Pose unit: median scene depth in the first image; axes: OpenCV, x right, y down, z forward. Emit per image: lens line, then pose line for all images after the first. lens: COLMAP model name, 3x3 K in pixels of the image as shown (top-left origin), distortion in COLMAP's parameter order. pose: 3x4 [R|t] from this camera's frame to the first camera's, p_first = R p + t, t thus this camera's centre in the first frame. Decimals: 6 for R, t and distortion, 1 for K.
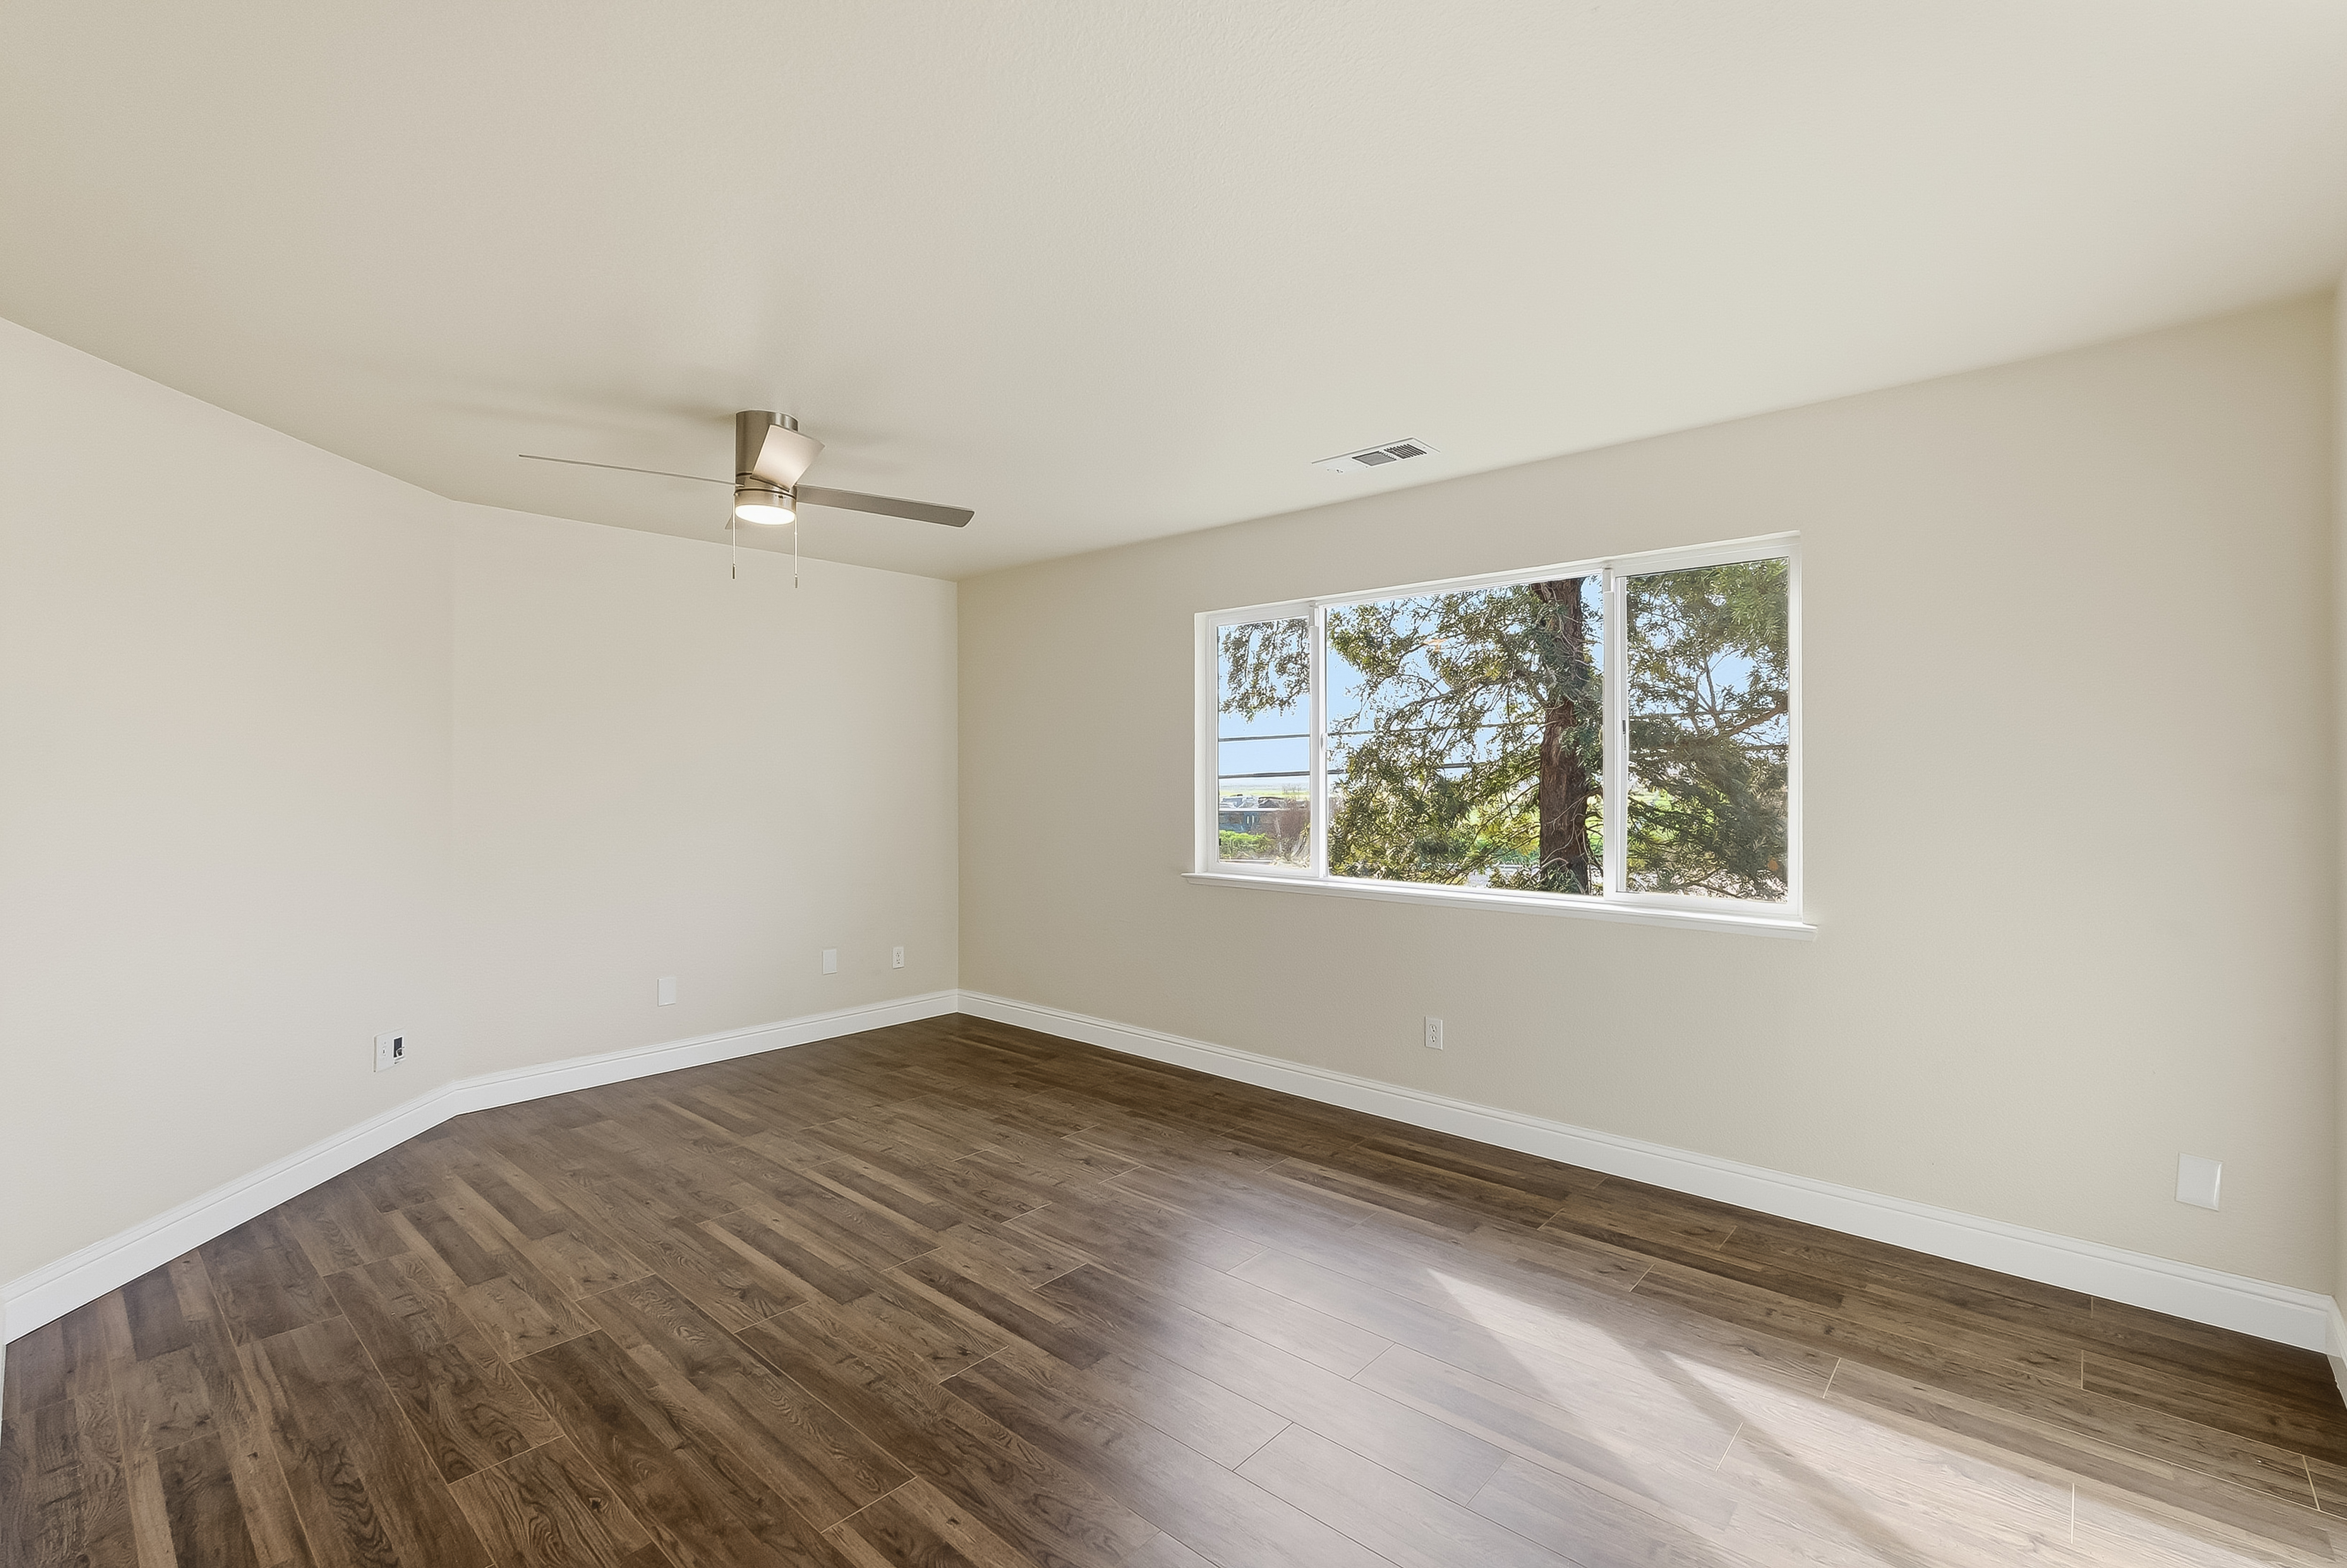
lens RADIAL K [[1040.8, 0, 1173.8], [0, 1040.8, 780.3], [0, 0, 1]] dist [-0.003460, 0.000956]
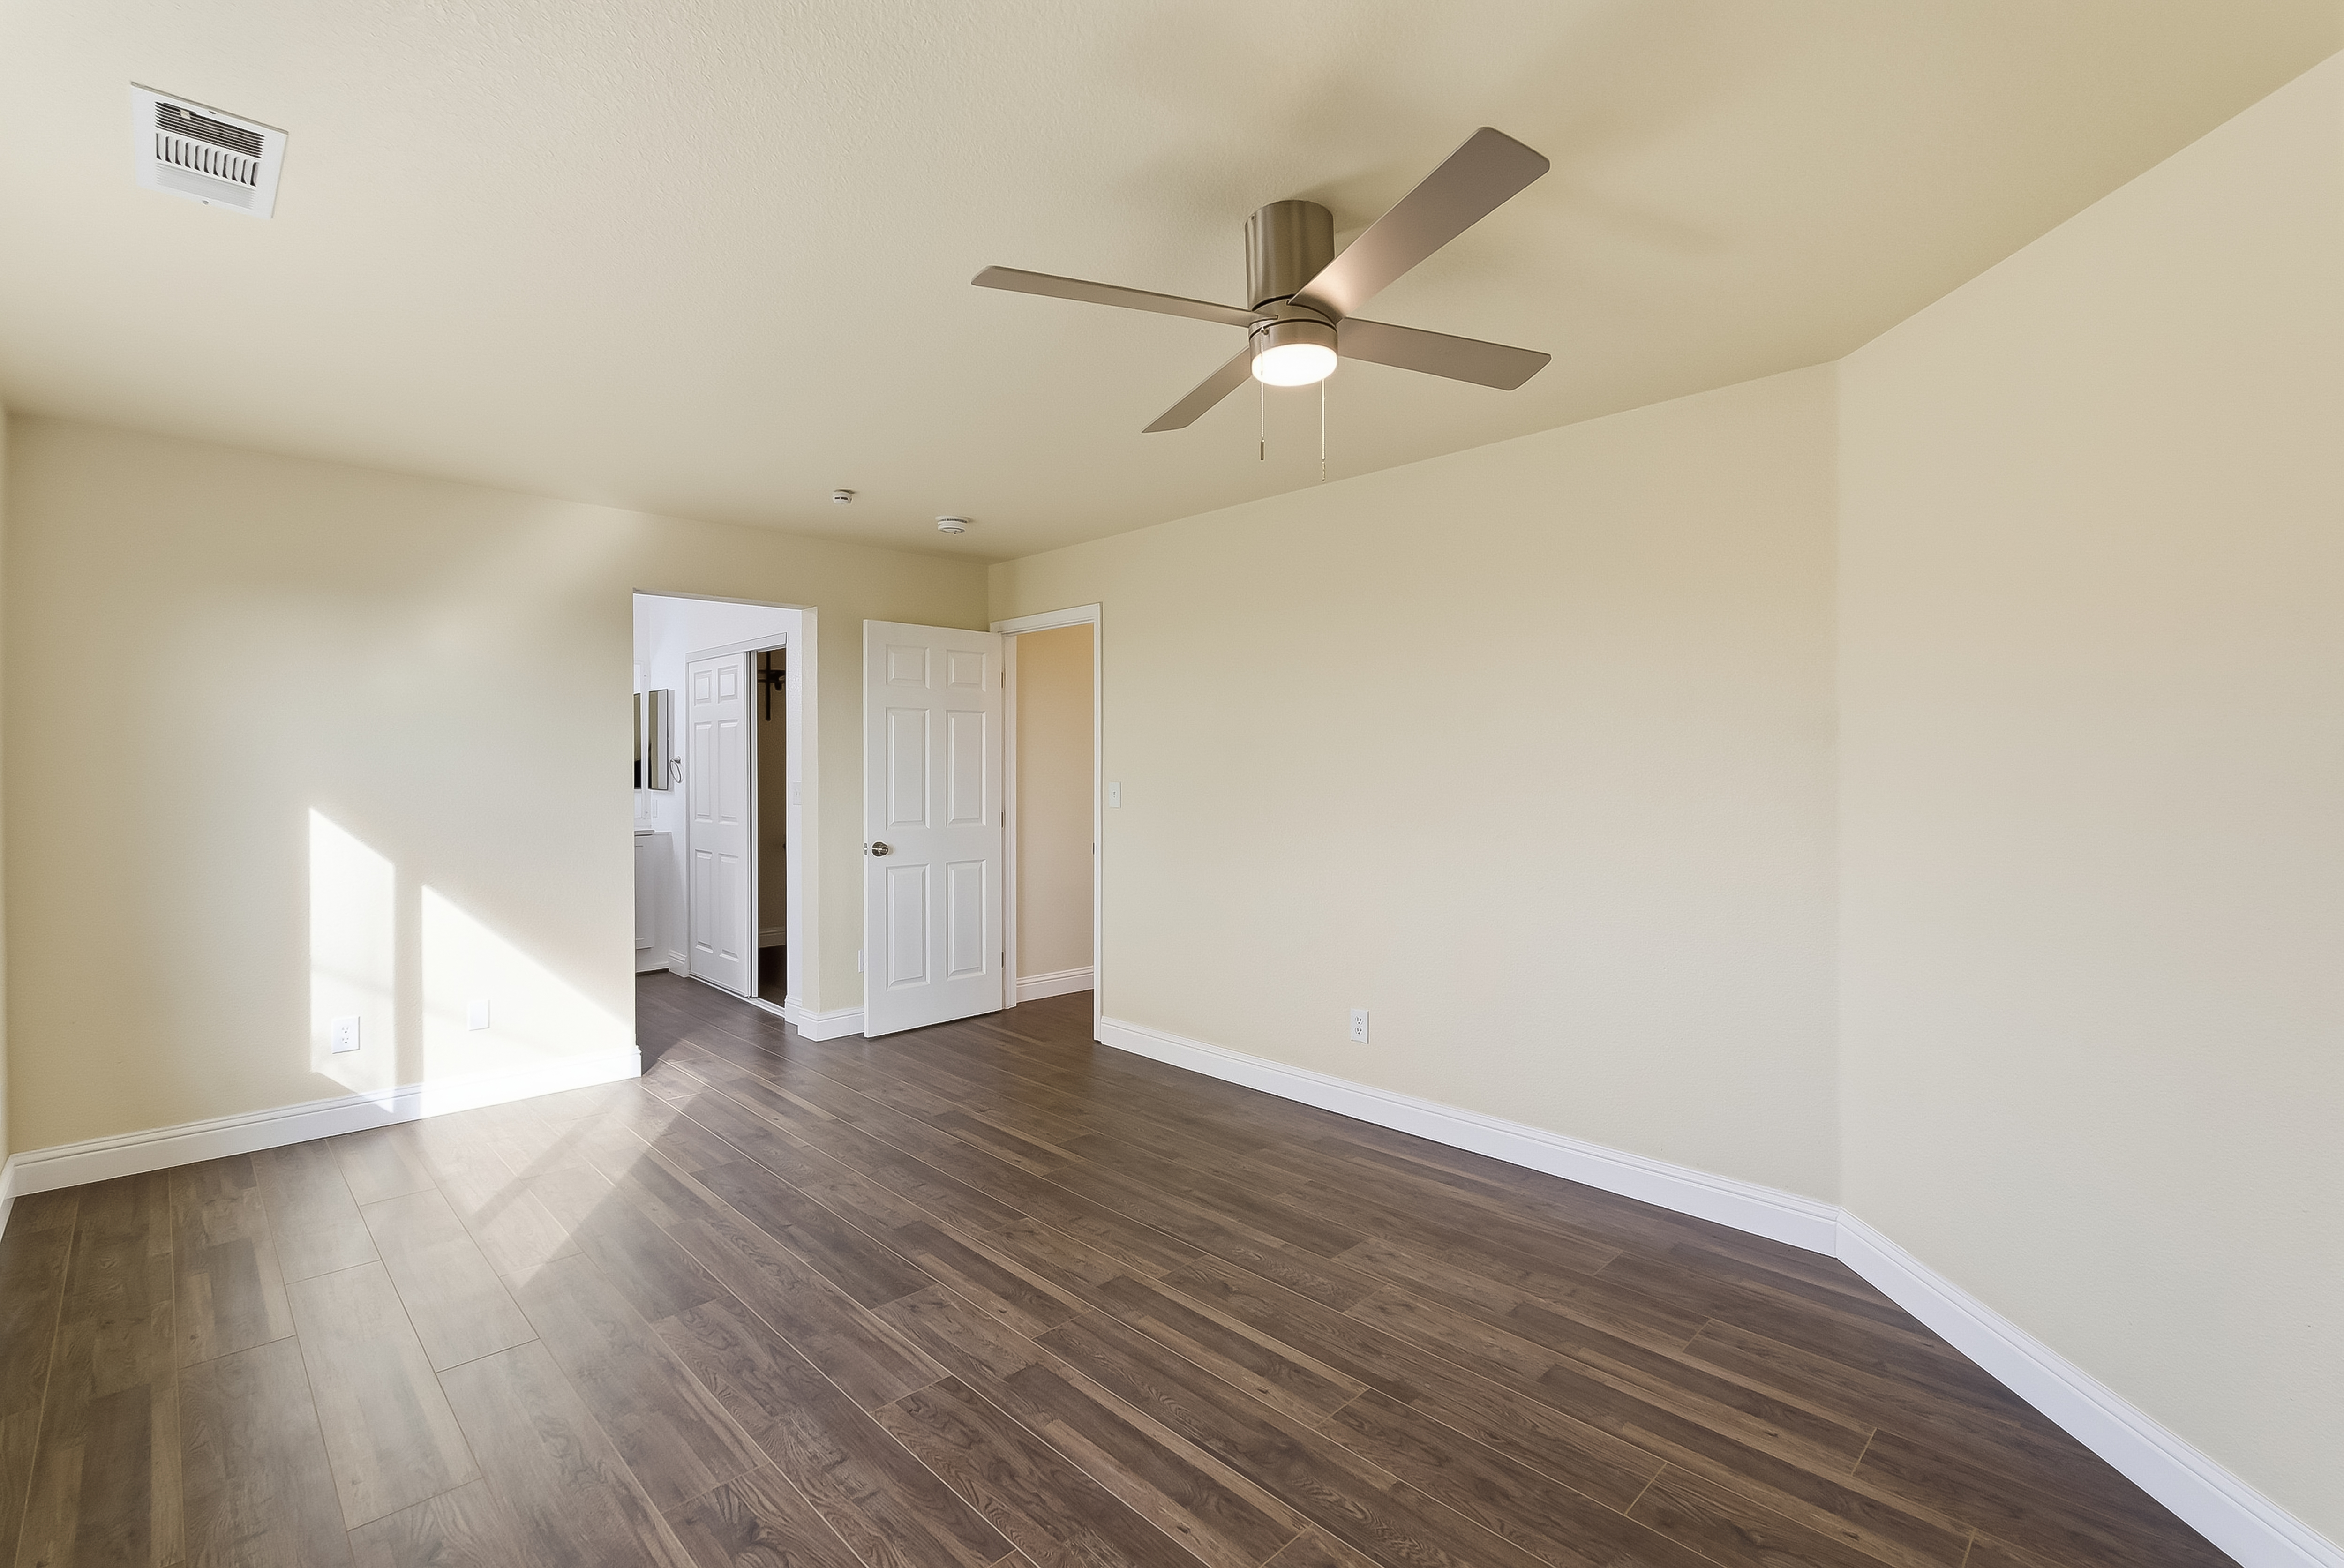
lens RADIAL K [[1060.6, 0, 1157.6], [0, 1060.6, 778.8], [0, 0, 1]] dist [0.002337, 0.000225]
pose [[-0.996672, 0.003349, 0.081446, -0.365410], [0.005153, 0.999746, 0.021955, -0.009238], [-0.081352, 0.022301, -0.996436, 1.690104]]
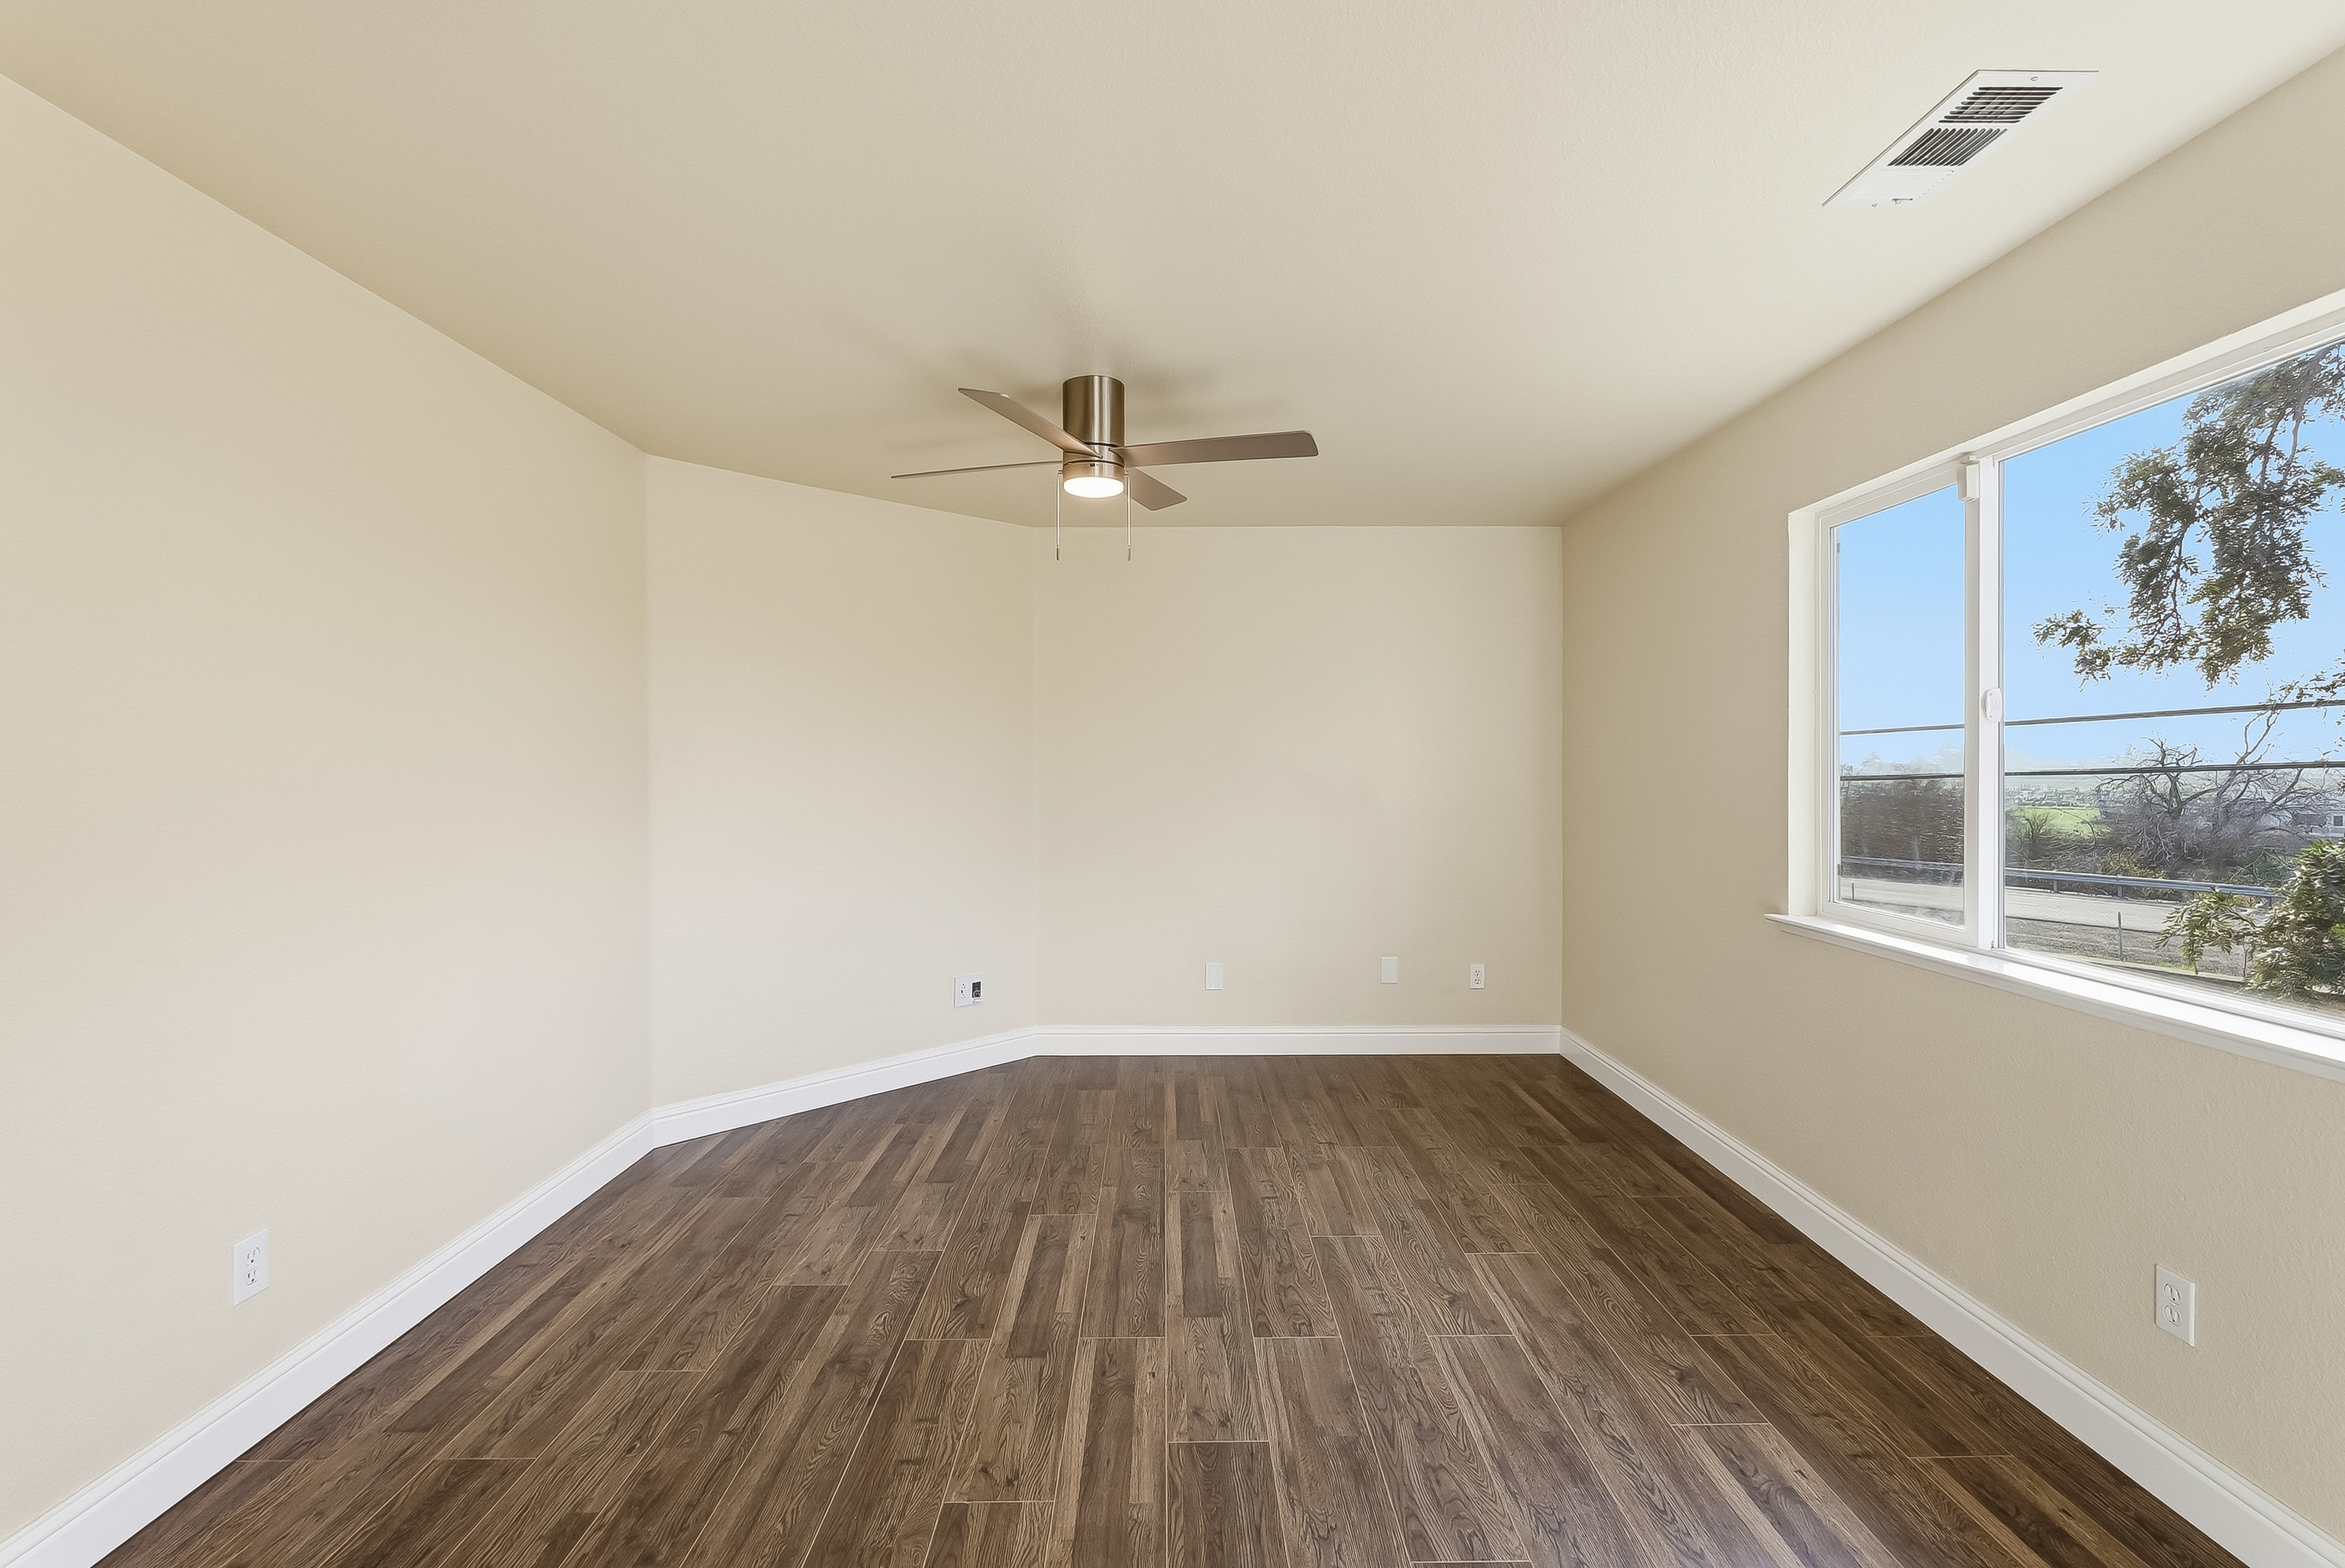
lens RADIAL K [[1040.0, 0, 1172.8], [0, 1040.0, 780.3], [0, 0, 1]] dist [-0.003460, 0.000956]
pose [[0.670901, 0.009195, -0.741490, 0.361462], [-0.003545, 0.999951, 0.009193, -0.000148], [0.741538, -0.003539, 0.670901, 0.422598]]
